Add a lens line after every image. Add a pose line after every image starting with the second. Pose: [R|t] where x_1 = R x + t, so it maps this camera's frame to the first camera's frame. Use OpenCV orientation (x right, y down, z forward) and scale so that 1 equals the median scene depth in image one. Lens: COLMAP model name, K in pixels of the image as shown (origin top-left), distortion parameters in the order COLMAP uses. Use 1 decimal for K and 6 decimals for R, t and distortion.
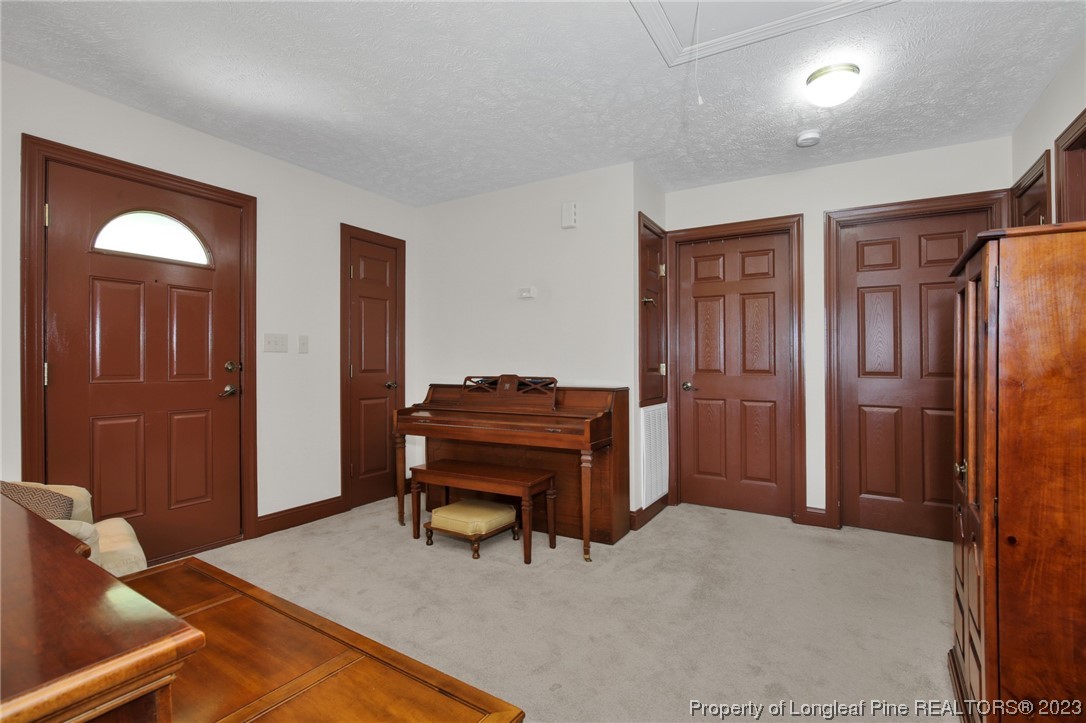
lens RADIAL K [[522.8, 0, 544.1], [0, 522.8, 359.1], [0, 0, 1]] dist [-0.007652, 0.002024]
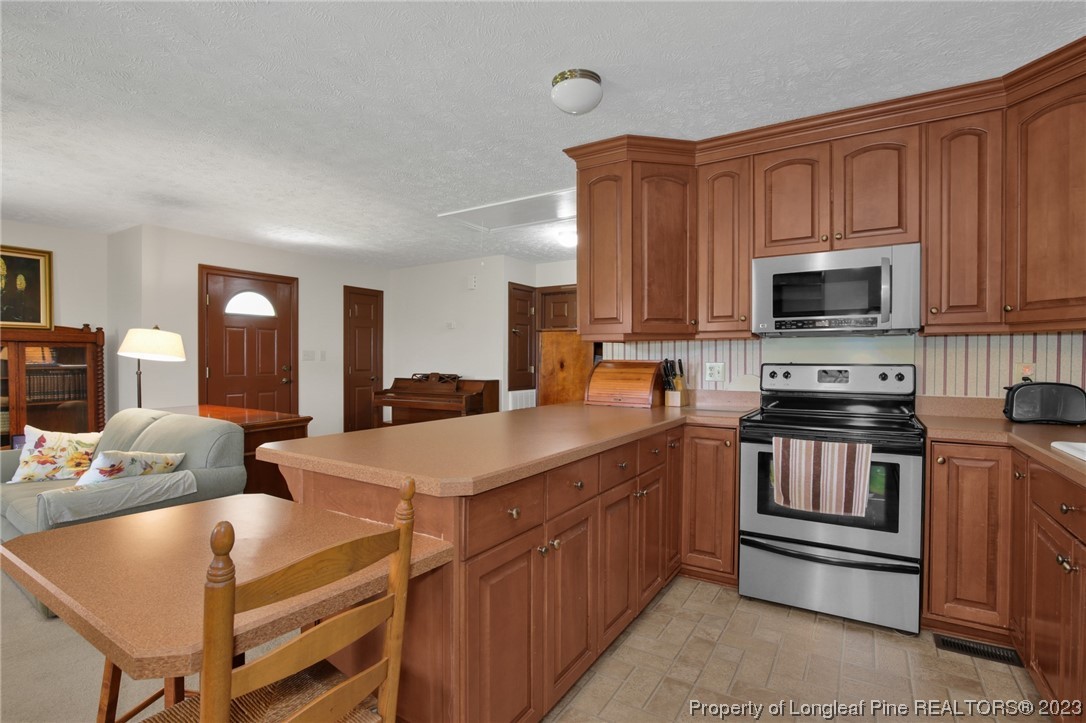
lens RADIAL K [[522.8, 0, 537.5], [0, 522.8, 364.1], [0, 0, 1]] dist [-0.007652, 0.002024]
pose [[0.999448, 0.001338, -0.033210, 0.336516], [-0.000771, 0.999854, 0.017092, -0.030590], [0.033228, -0.017057, 0.999302, -0.775189]]
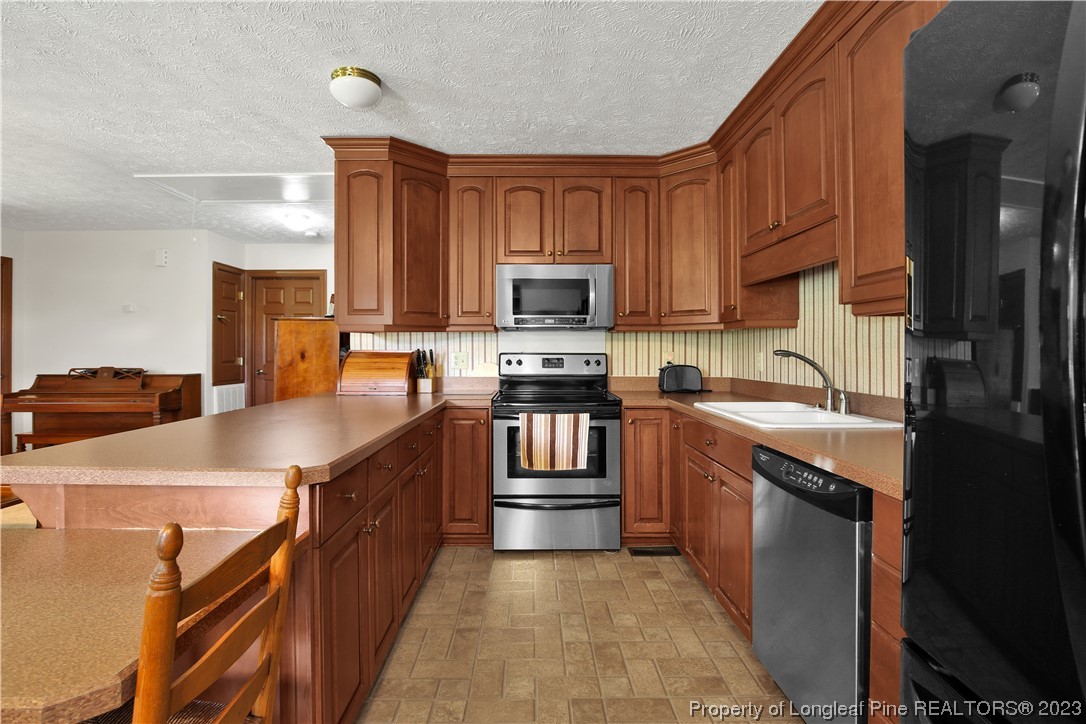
lens RADIAL K [[522.8, 0, 523.4], [0, 522.8, 348.3], [0, 0, 1]] dist [-0.007652, 0.002024]
pose [[0.868747, 0.001854, 0.495252, 0.213906], [-0.004076, 0.999986, 0.003406, -0.029870], [-0.495239, -0.004978, 0.868743, -0.807458]]
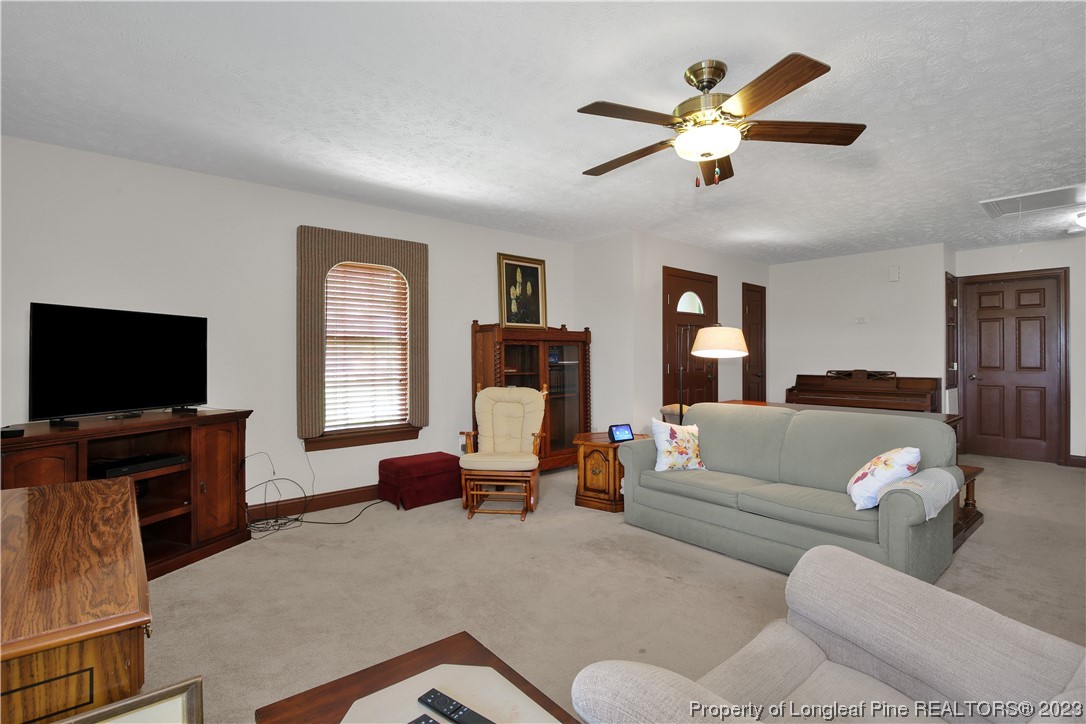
lens RADIAL K [[522.8, 0, 545.9], [0, 522.8, 354.3], [0, 0, 1]] dist [-0.007652, 0.002024]
pose [[0.958848, -0.001067, -0.283916, -0.554368], [0.003836, 0.999950, 0.009196, -0.039484], [0.283893, -0.009906, 0.958805, -0.922158]]
